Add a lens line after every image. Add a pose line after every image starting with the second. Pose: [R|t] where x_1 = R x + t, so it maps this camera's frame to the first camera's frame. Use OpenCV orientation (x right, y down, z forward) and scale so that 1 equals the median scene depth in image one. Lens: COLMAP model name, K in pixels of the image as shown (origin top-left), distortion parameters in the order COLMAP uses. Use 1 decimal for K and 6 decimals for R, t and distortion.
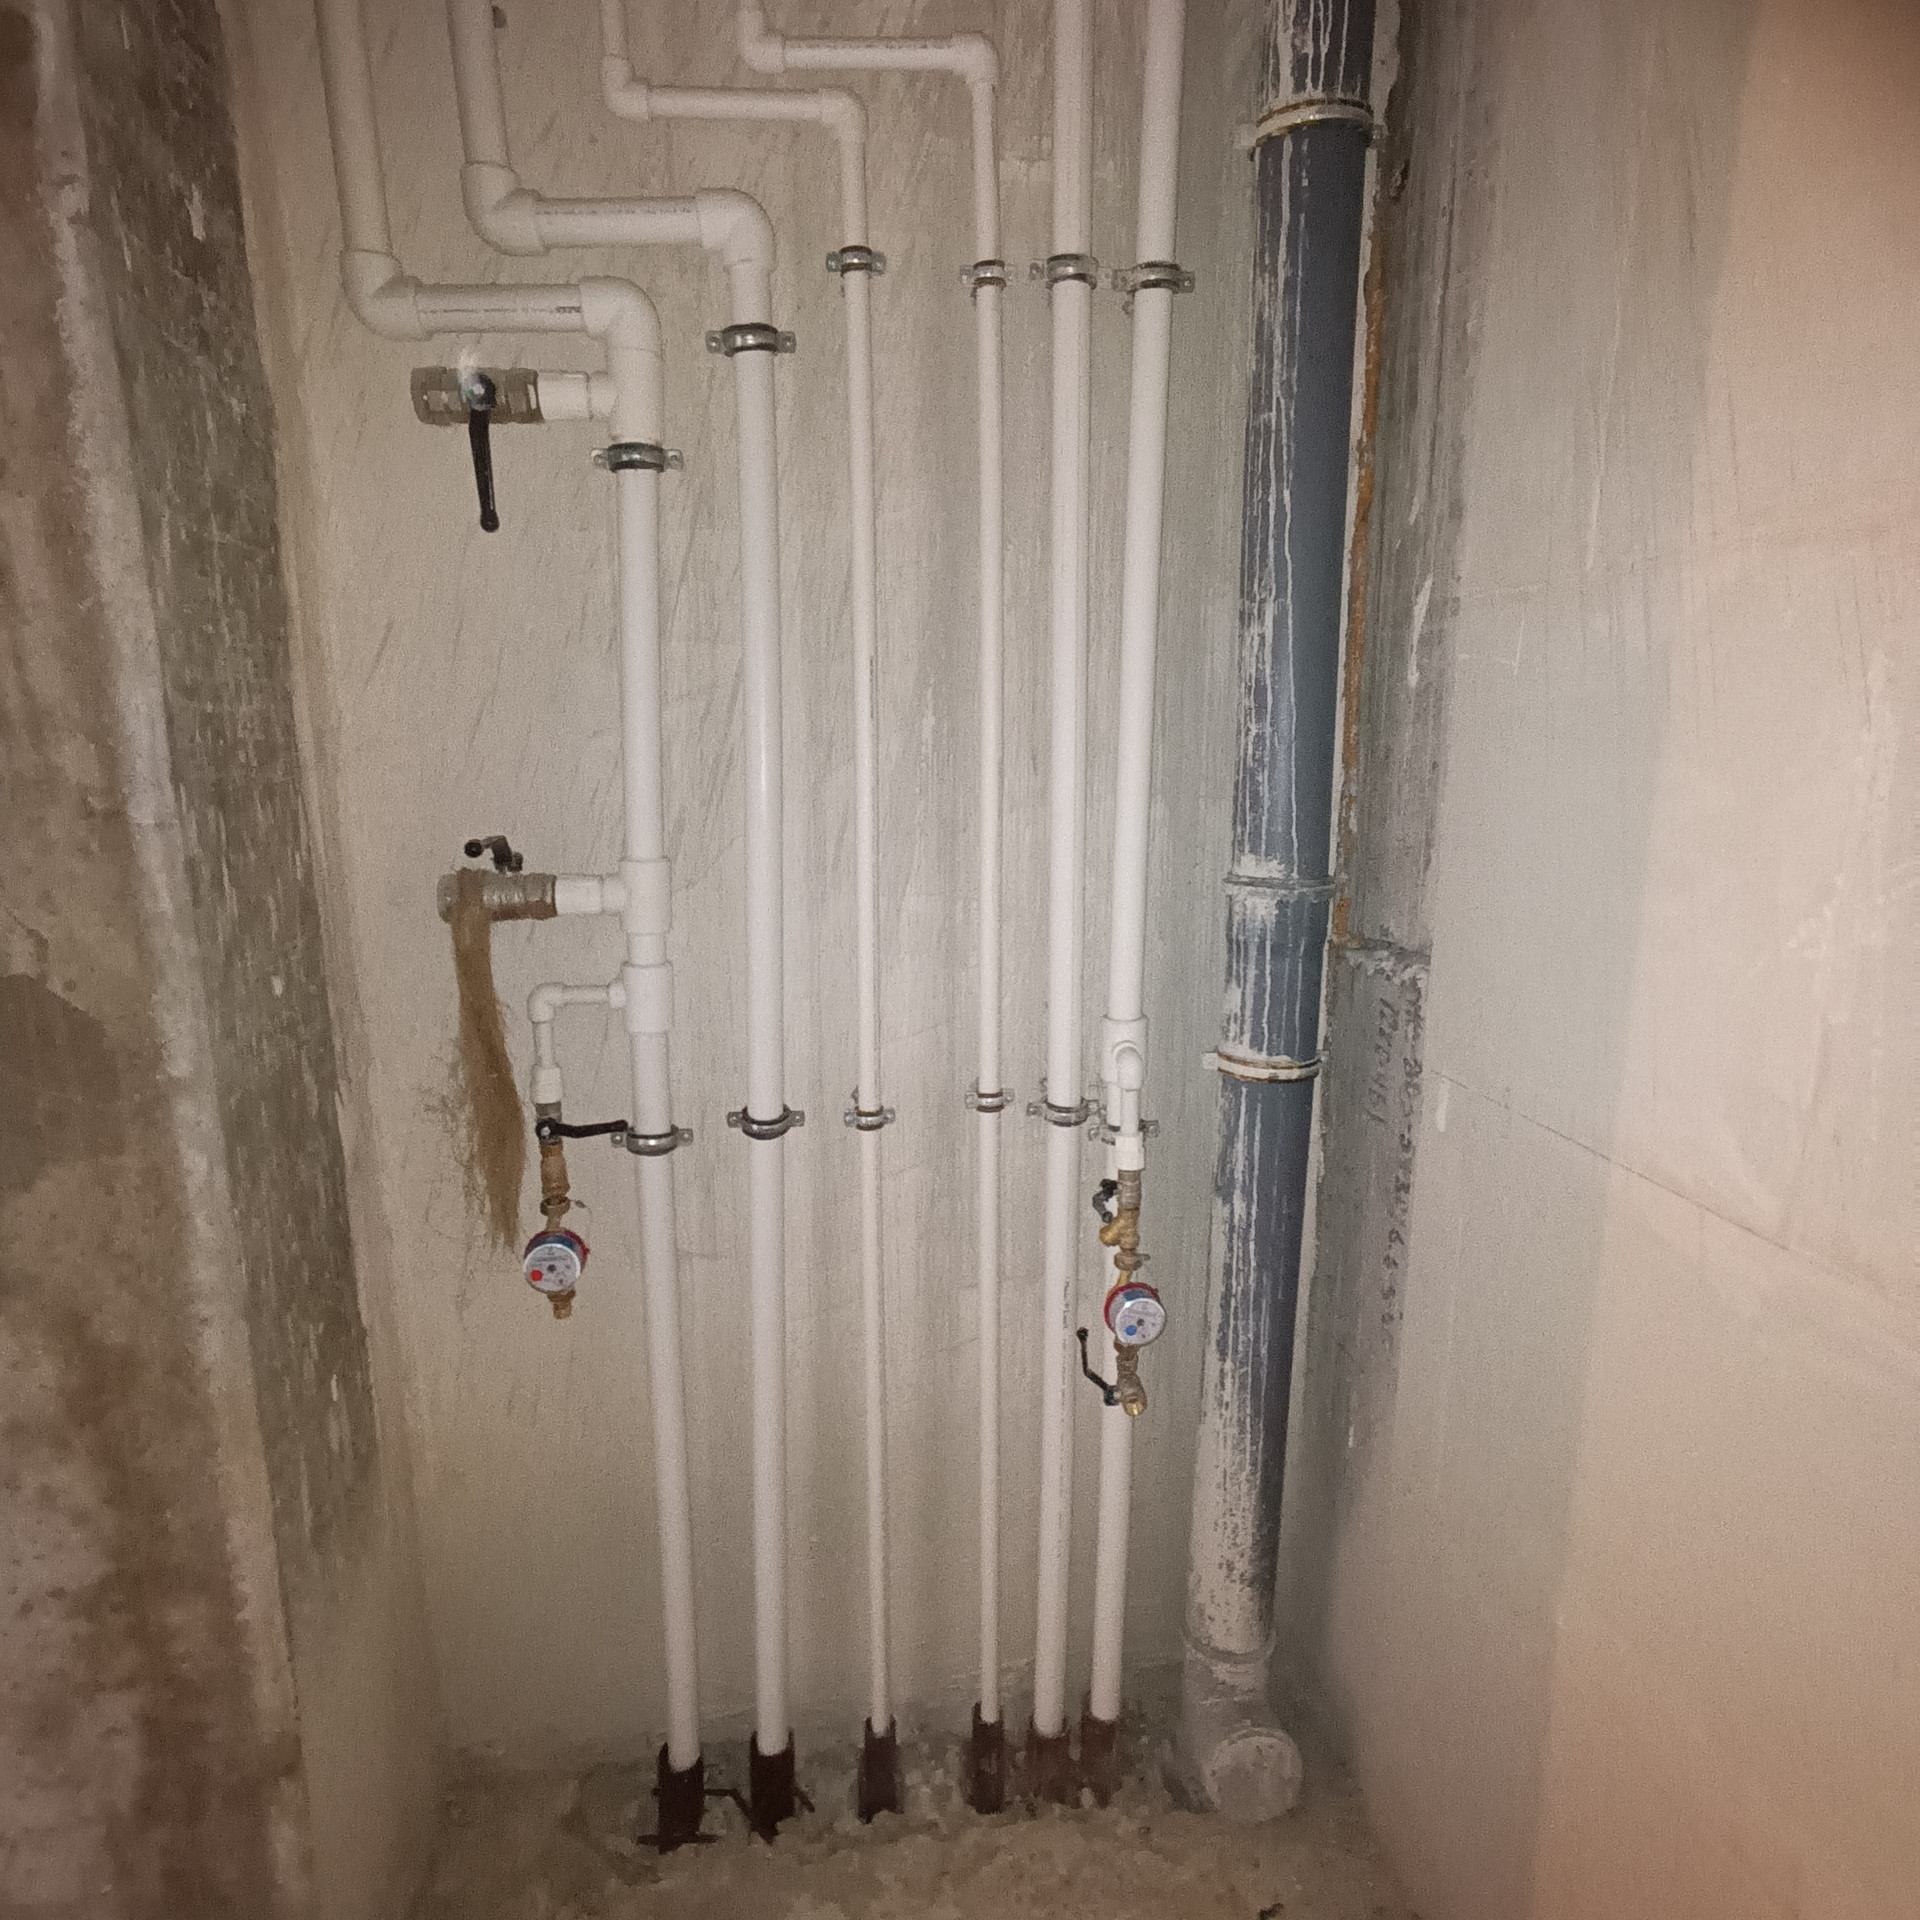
lens RADIAL K [[1169.2, 0, 954.2], [0, 1169.2, 953.7], [0, 0, 1]] dist [-0.031690, 0.035418]
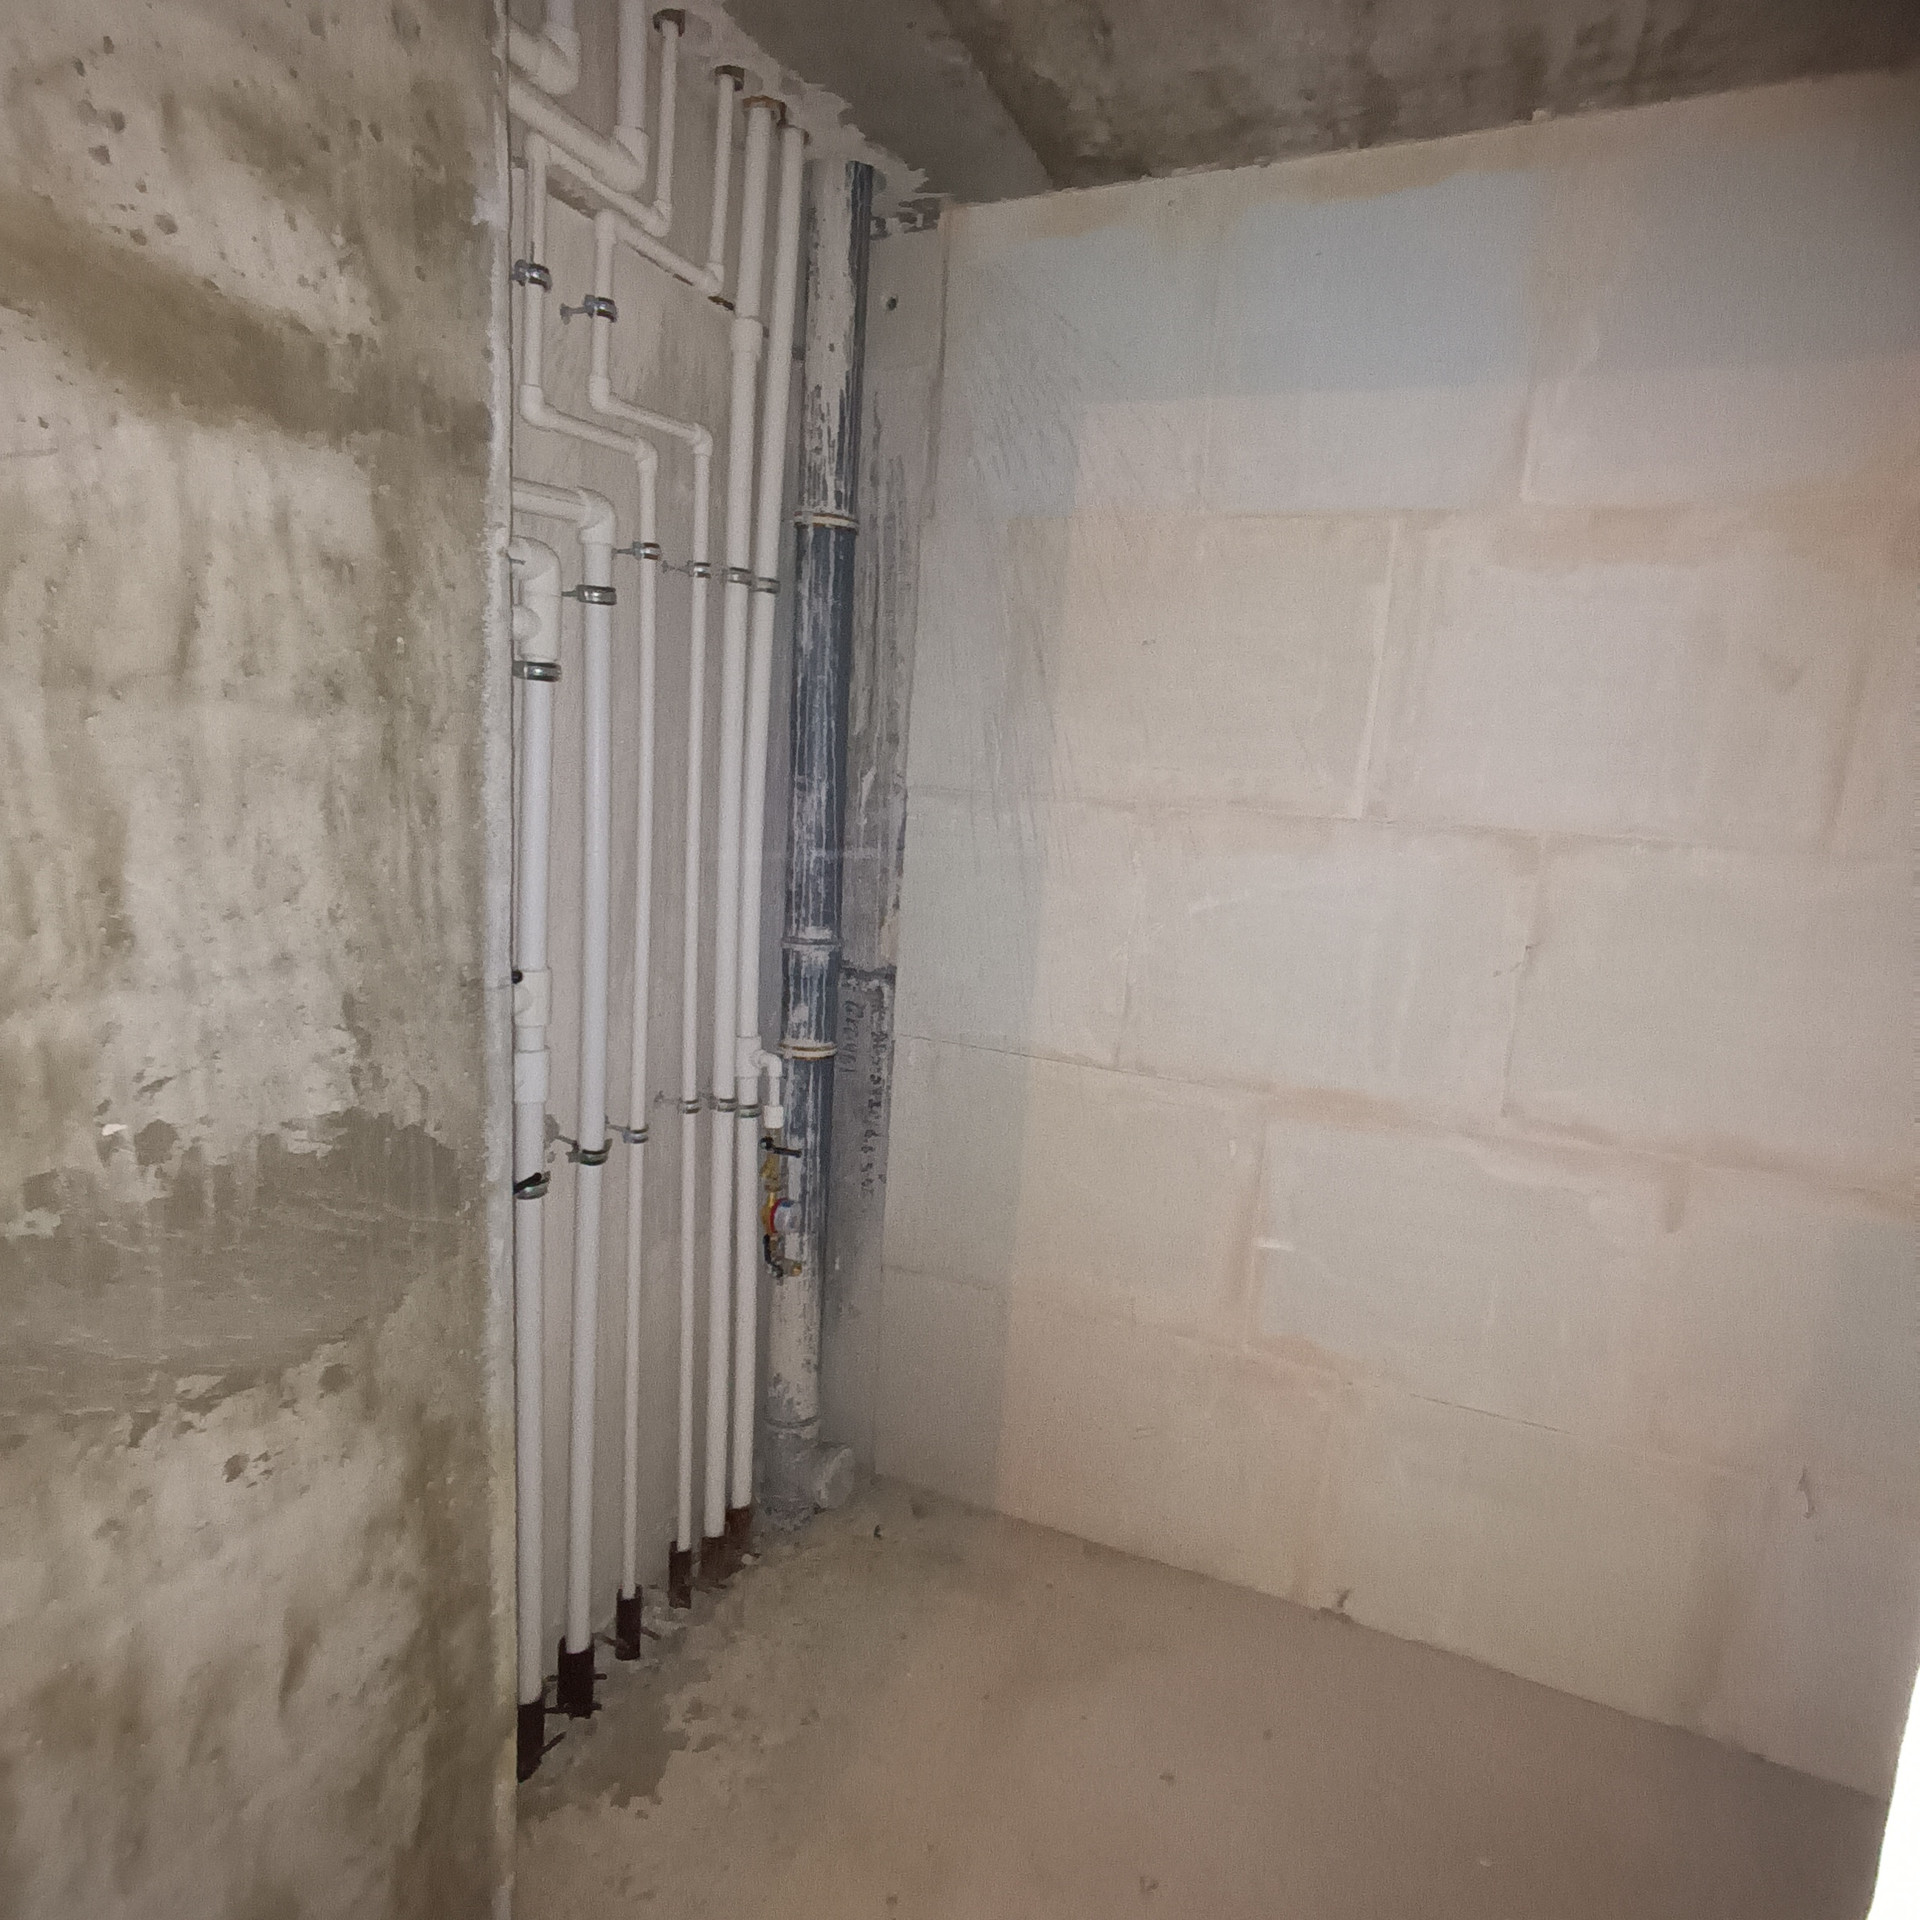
lens RADIAL K [[1169.2, 0, 950.8], [0, 1169.2, 956.9], [0, 0, 1]] dist [-0.031690, 0.035418]
pose [[0.546256, -0.104089, 0.831126, -1.136617], [0.101892, 0.993137, 0.057411, -0.127788], [-0.831398, 0.053324, 0.553113, -0.109162]]
